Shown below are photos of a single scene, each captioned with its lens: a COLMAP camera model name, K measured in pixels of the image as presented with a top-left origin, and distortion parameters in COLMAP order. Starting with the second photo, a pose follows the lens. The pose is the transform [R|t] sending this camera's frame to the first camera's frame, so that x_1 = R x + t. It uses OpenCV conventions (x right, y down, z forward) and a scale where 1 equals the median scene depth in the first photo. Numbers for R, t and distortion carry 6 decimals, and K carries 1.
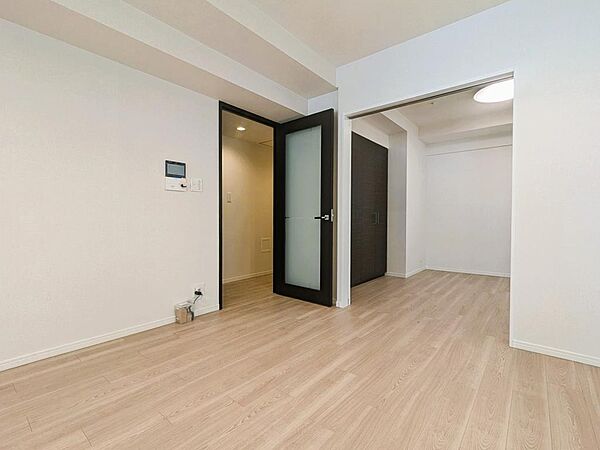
lens RADIAL K [[285.2, 0, 300.3], [0, 285.2, 225.4], [0, 0, 1]] dist [-0.001415, 0.000745]
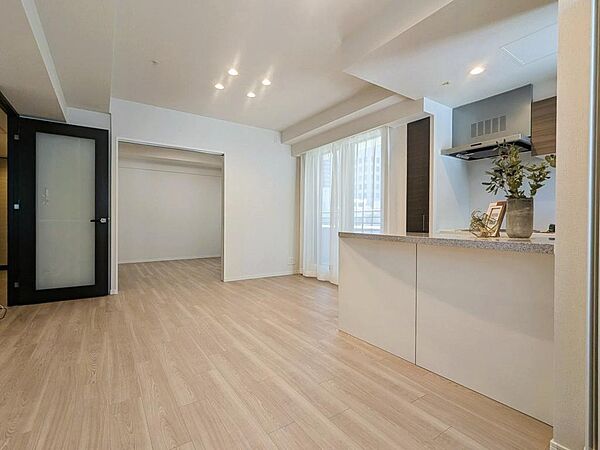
lens RADIAL K [[285.2, 0, 299.9], [0, 285.2, 224.4], [0, 0, 1]] dist [-0.001415, 0.000745]
pose [[0.282658, -0.004937, 0.959208, -1.121609], [0.008268, 0.999962, 0.002711, -0.012402], [-0.959185, 0.007164, 0.282689, -0.156497]]
